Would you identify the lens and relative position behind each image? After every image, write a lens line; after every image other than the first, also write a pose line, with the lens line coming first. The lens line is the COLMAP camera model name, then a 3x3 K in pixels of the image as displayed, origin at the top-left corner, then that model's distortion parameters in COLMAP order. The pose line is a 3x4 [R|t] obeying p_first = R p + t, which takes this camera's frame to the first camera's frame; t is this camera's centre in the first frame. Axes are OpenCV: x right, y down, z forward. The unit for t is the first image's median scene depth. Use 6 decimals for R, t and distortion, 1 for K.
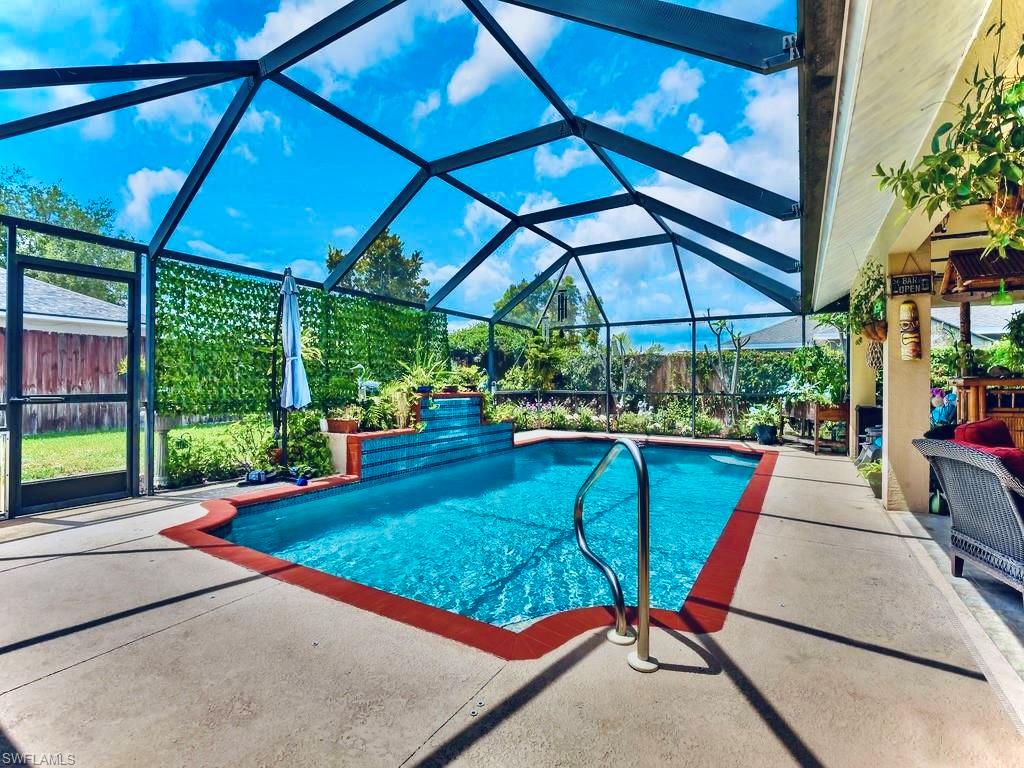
lens RADIAL K [[469.9, 0, 503.6], [0, 469.9, 384.7], [0, 0, 1]] dist [-0.004230, -0.002513]
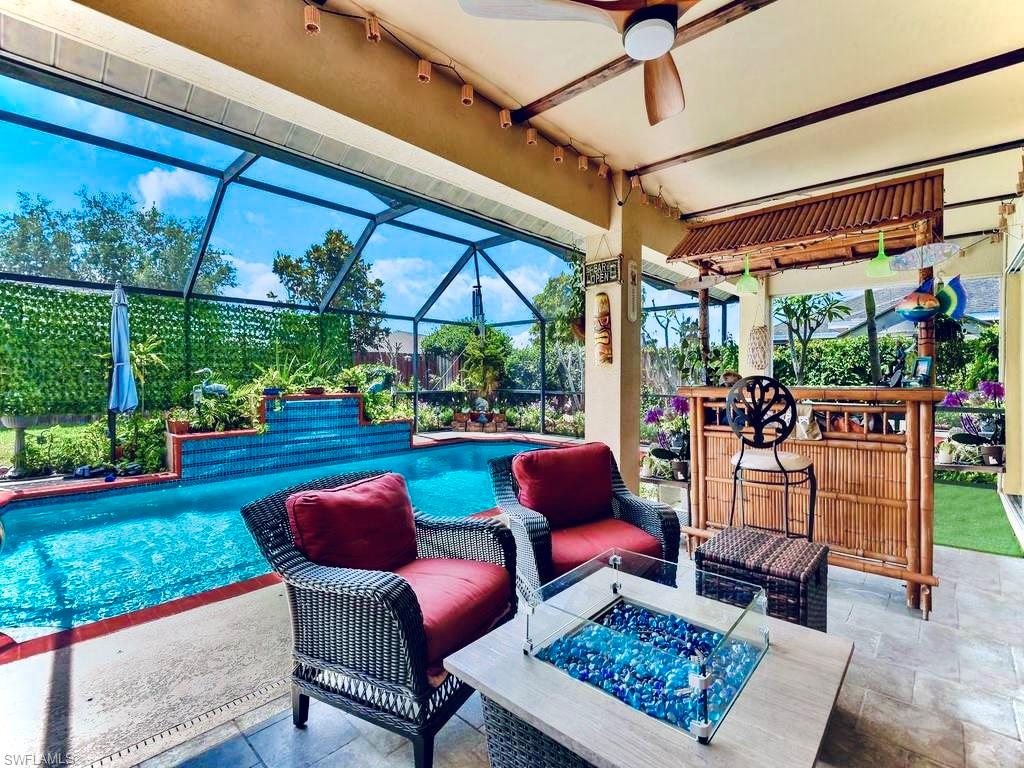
lens RADIAL K [[469.9, 0, 507.3], [0, 469.9, 380.6], [0, 0, 1]] dist [-0.004230, -0.002513]
pose [[0.977965, -0.001154, -0.208764, 0.661422], [0.002658, 0.999972, 0.006927, -0.023876], [0.208751, -0.007329, 0.977941, 0.124389]]
